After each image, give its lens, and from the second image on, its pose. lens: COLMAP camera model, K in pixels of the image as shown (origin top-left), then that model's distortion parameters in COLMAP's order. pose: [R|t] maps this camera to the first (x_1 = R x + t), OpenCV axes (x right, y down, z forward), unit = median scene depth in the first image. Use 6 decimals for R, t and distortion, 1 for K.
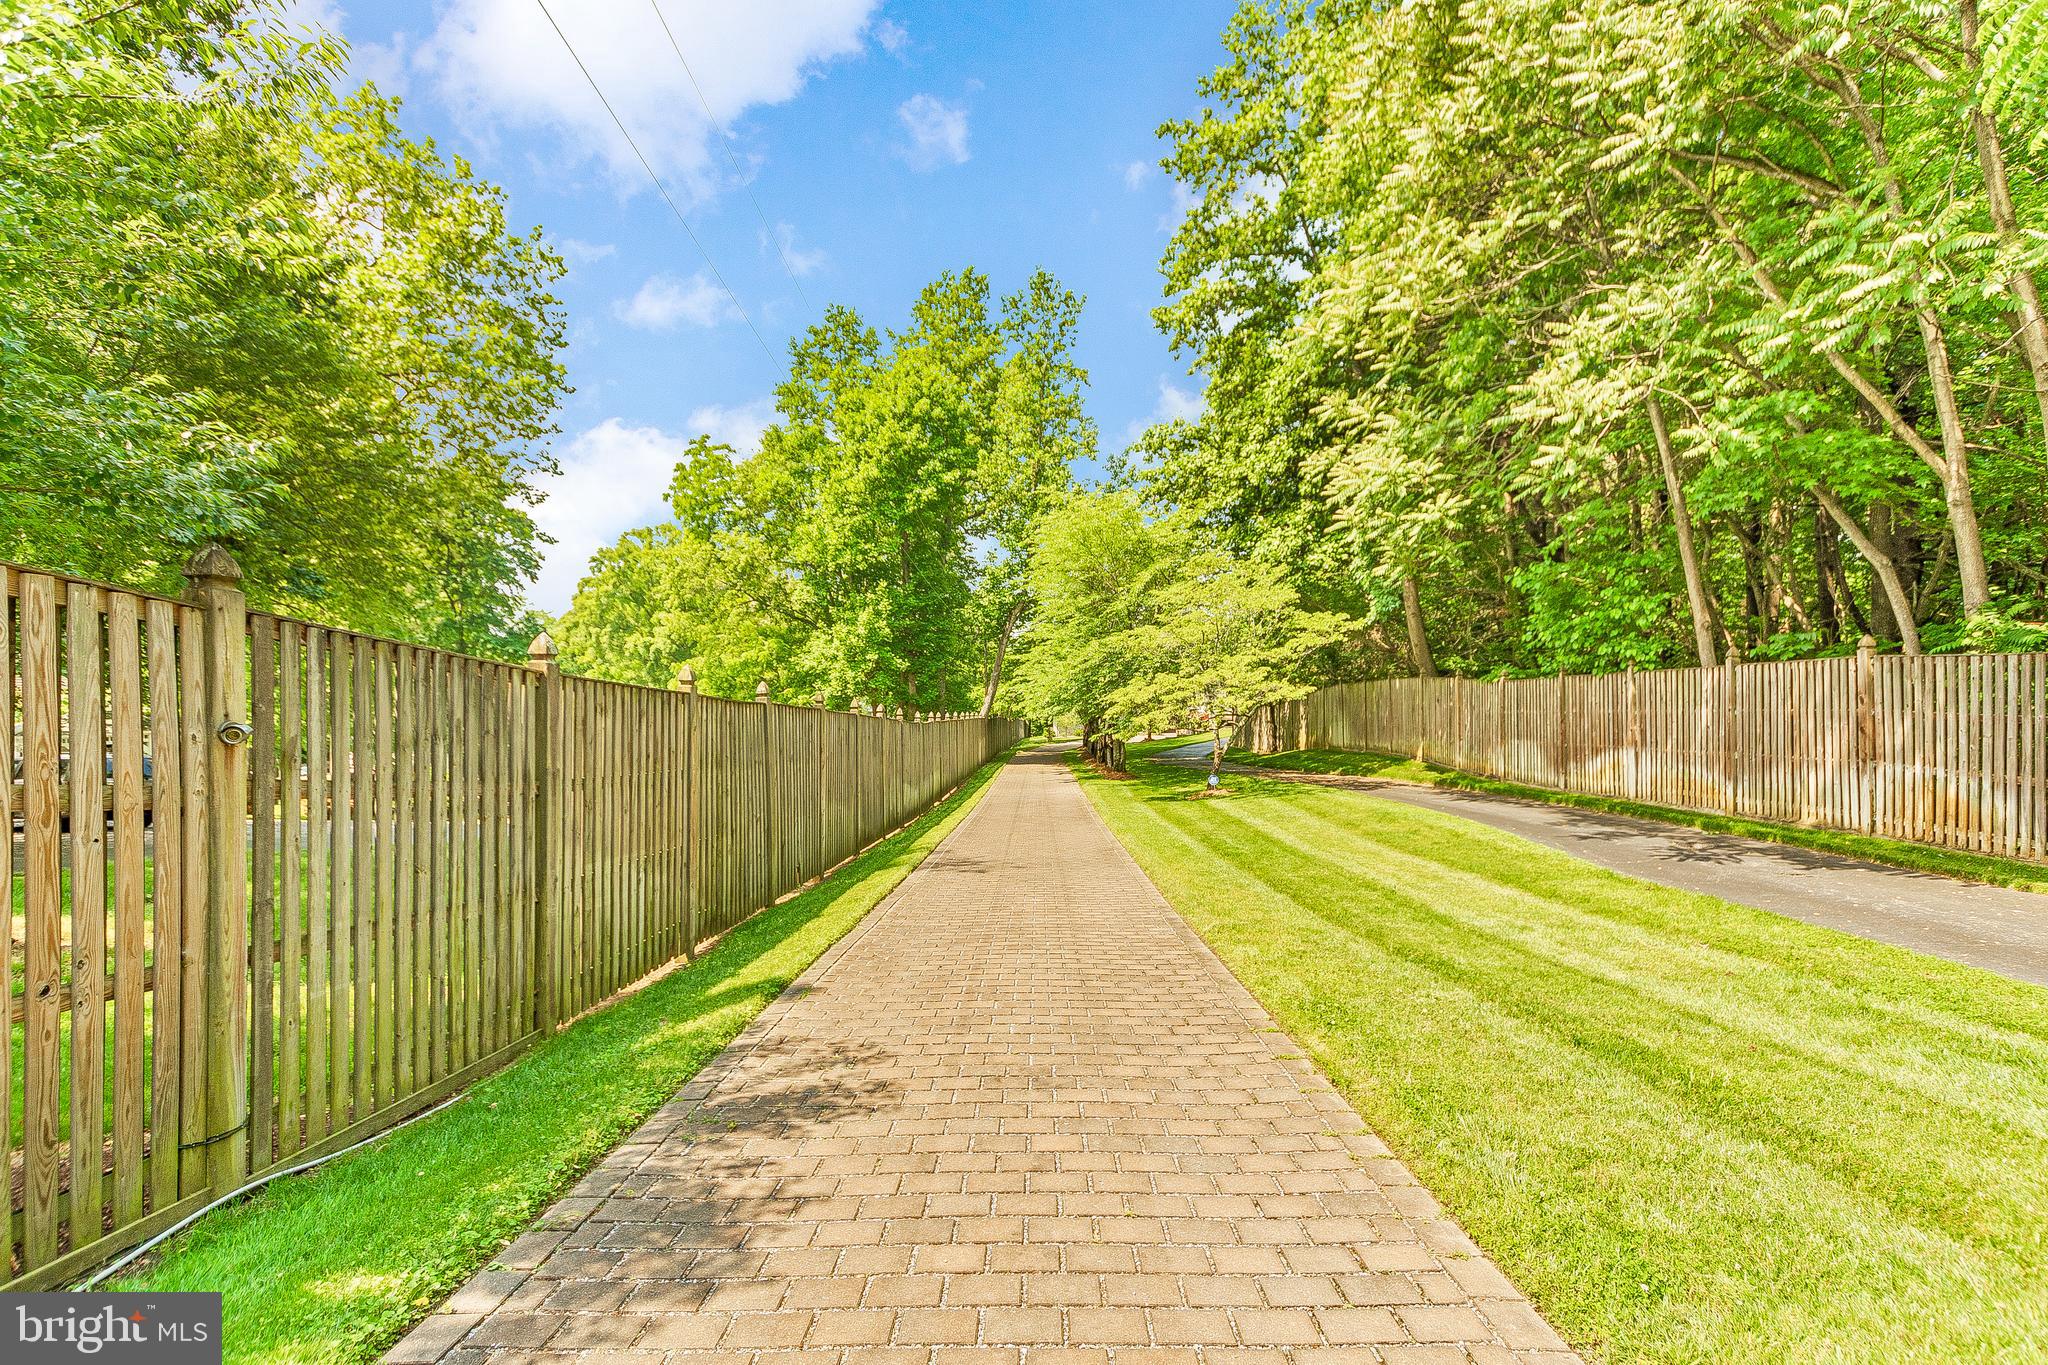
lens RADIAL K [[907.3, 0, 1029.2], [0, 907.3, 681.3], [0, 0, 1]] dist [0.010677, -0.000098]
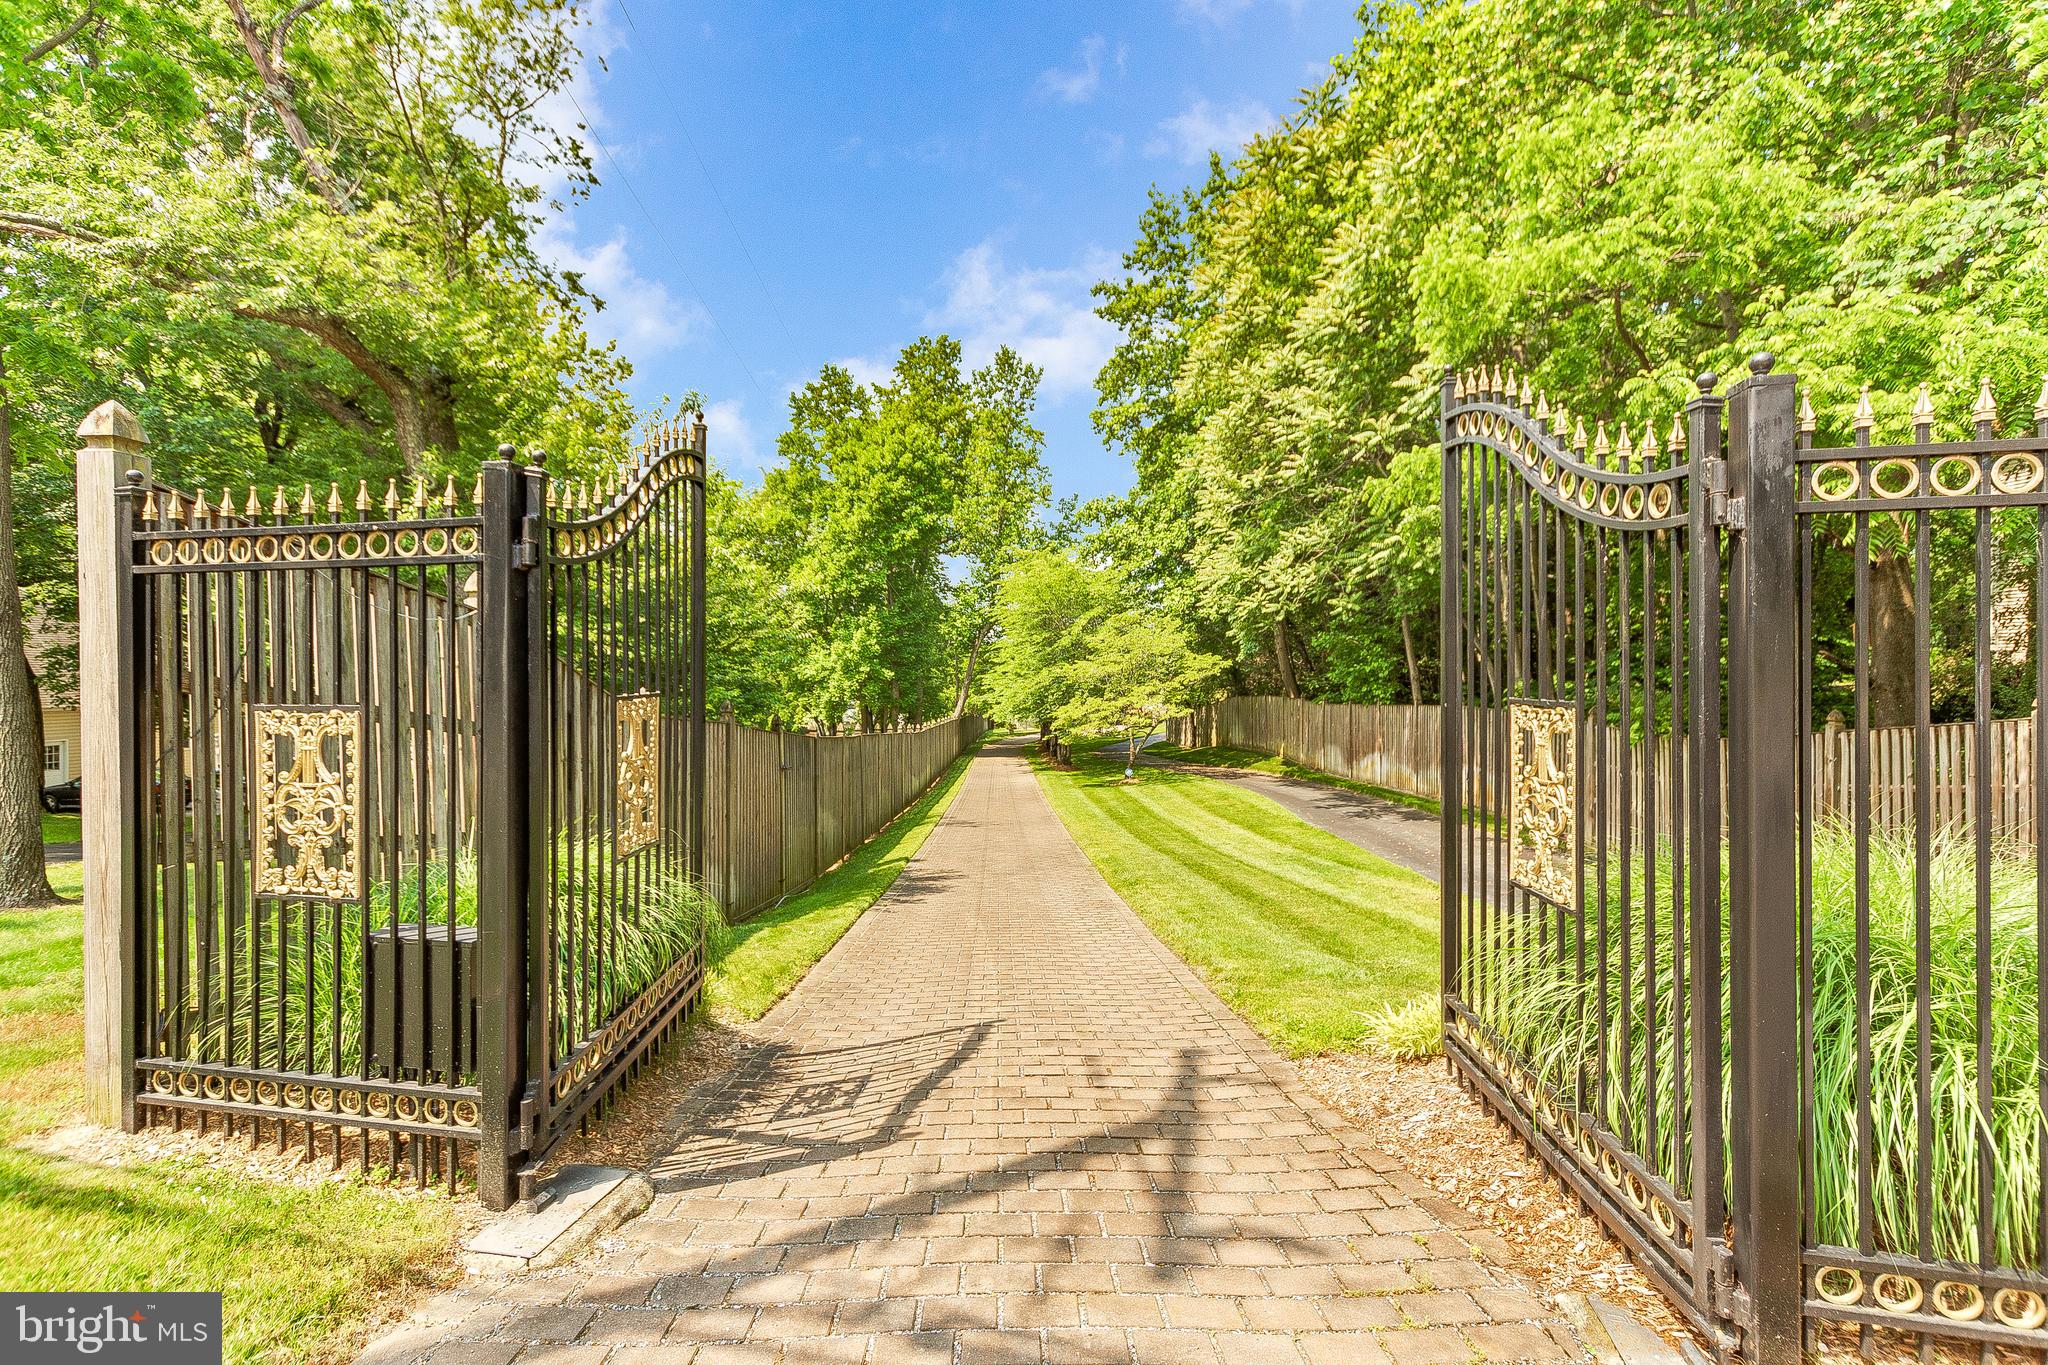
lens RADIAL K [[907.3, 0, 1025.5], [0, 907.3, 682.6], [0, 0, 1]] dist [0.010677, -0.000098]
pose [[0.999291, 0.001085, 0.037627, -0.004955], [-0.001670, 0.999878, 0.015521, -0.027589], [-0.037606, -0.015573, 0.999171, -0.212236]]
